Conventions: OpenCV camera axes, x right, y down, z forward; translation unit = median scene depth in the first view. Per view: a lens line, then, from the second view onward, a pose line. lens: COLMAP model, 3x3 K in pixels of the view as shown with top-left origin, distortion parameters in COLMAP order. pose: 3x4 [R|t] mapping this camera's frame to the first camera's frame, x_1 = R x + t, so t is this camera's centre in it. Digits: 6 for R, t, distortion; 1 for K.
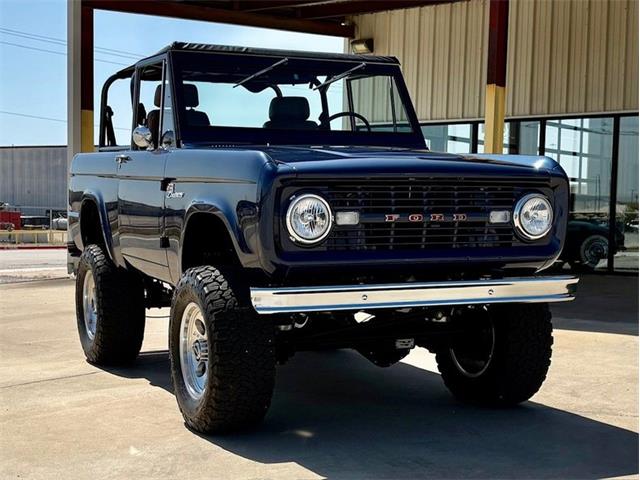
lens RADIAL K [[1081.1, 0, 320.0], [0, 1081.1, 240.0], [0, 0, 1]] dist [0.099818, 0.072427]
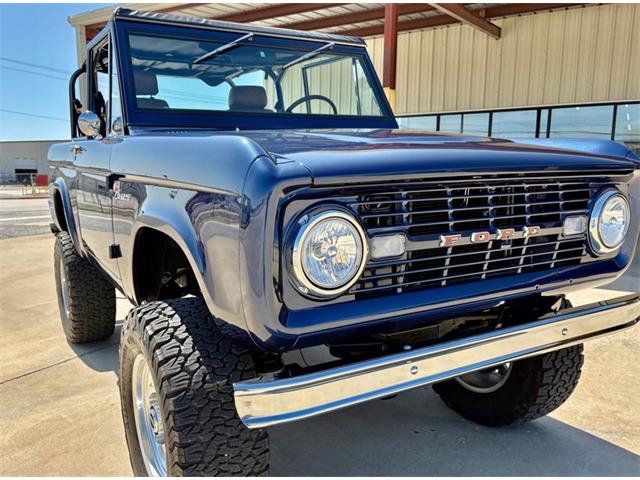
lens RADIAL K [[545.6, 0, 278.2], [0, 545.6, 241.8], [0, 0, 1]] dist [-0.001109, 0.001029]
pose [[0.997581, -0.026566, 0.064239, -0.051166], [0.019854, 0.994488, 0.102957, -0.050976], [-0.066620, -0.101432, 0.992609, 0.646884]]
